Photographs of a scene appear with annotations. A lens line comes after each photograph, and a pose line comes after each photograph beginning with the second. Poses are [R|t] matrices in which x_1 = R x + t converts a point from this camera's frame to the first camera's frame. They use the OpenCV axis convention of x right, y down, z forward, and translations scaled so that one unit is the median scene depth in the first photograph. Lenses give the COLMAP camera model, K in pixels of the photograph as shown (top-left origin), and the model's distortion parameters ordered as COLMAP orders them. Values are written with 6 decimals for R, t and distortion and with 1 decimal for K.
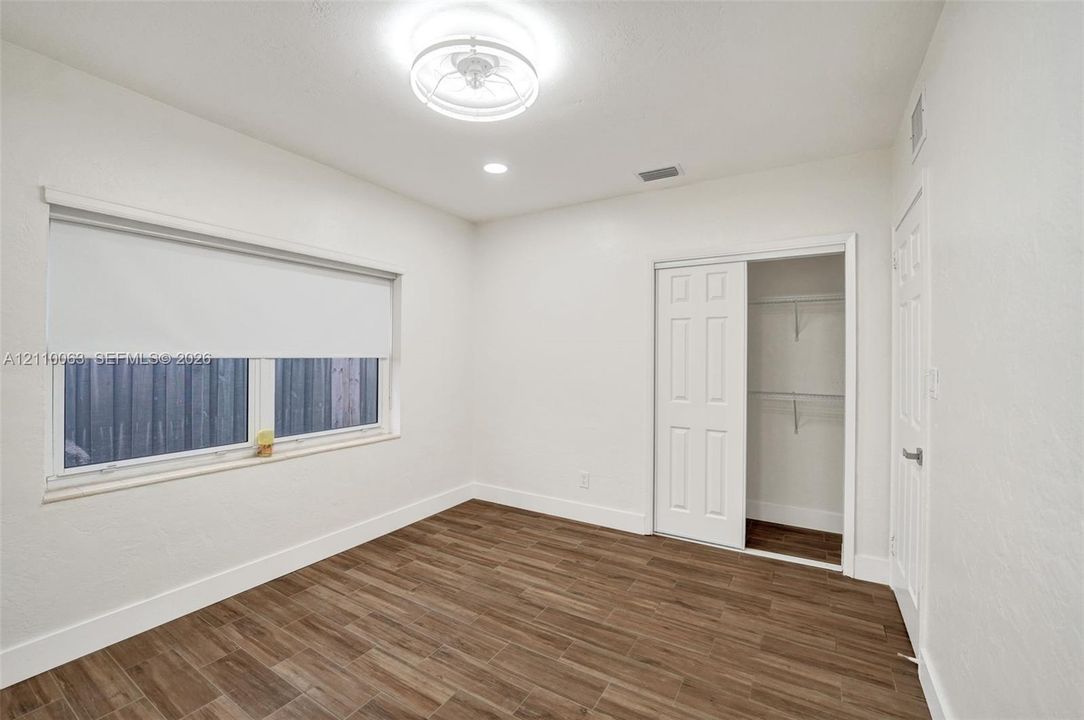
lens RADIAL K [[455.7, 0, 538.7], [0, 455.7, 354.9], [0, 0, 1]] dist [-0.023010, 0.000288]
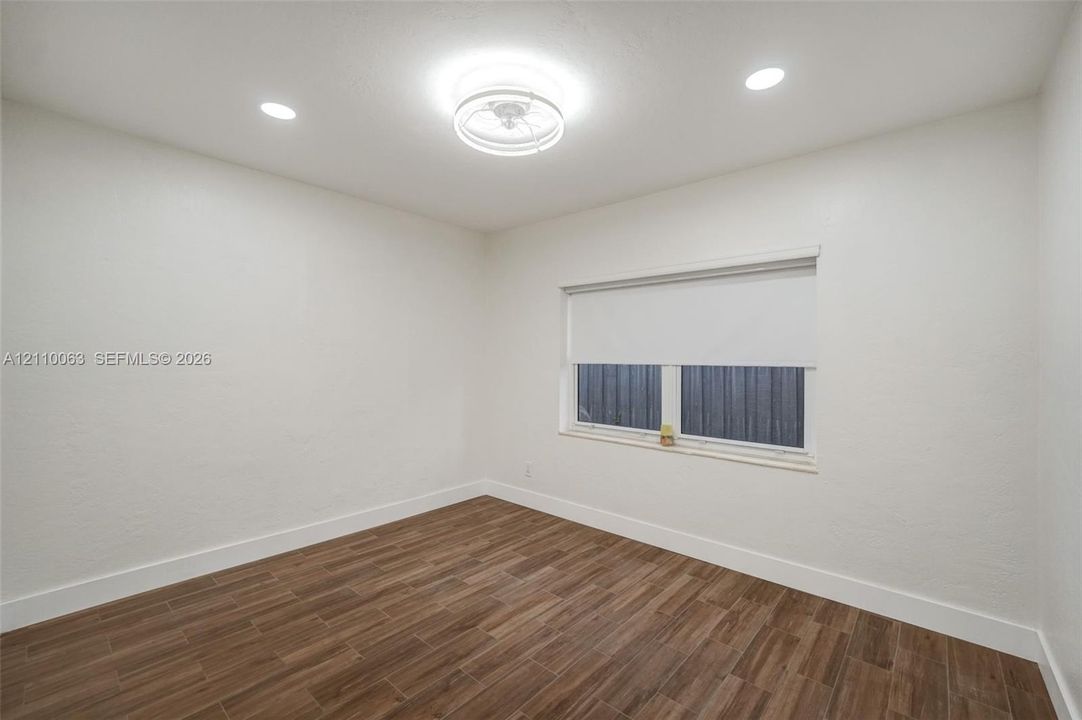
lens RADIAL K [[447.7, 0, 529.1], [0, 447.7, 358.2], [0, 0, 1]] dist [-0.000700, 0.000183]
pose [[-0.189661, -0.012602, -0.981769, 0.677827], [-0.006467, 0.999912, -0.011586, 0.005277], [0.981828, 0.004152, -0.189725, 0.893971]]
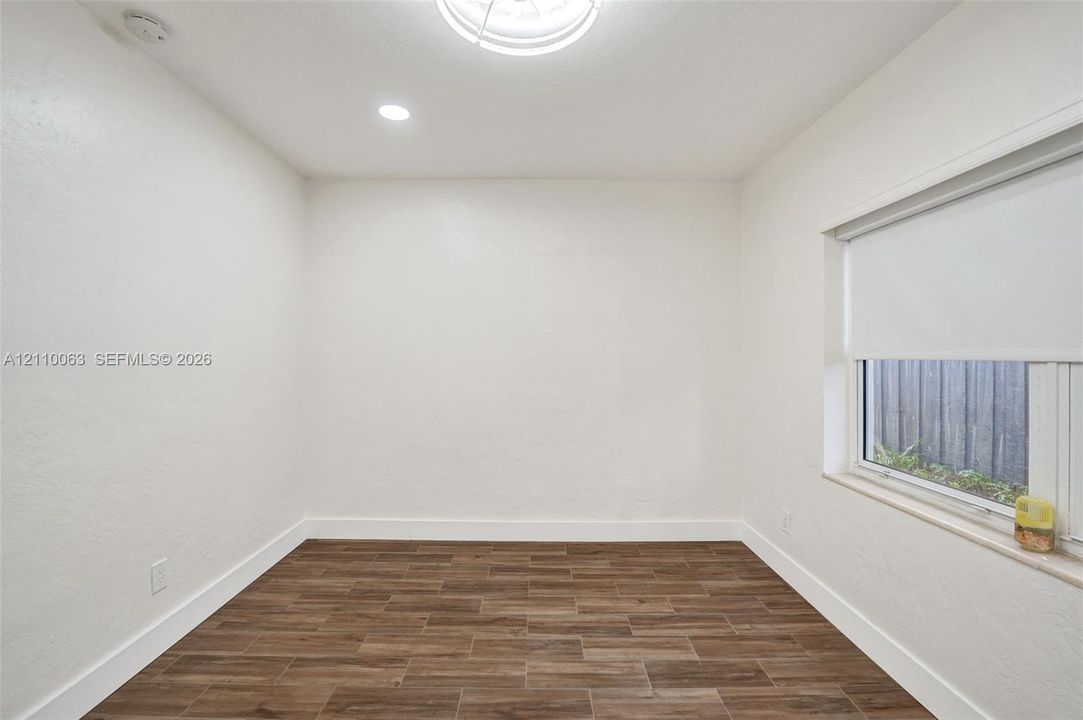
lens RADIAL K [[455.3, 0, 538.2], [0, 455.3, 354.9], [0, 0, 1]] dist [-0.023010, 0.000288]
pose [[-0.844986, -0.013337, -0.534622, 0.163259], [-0.011641, 0.999911, -0.006545, 0.009906], [0.534661, 0.000693, -0.845066, 1.163982]]
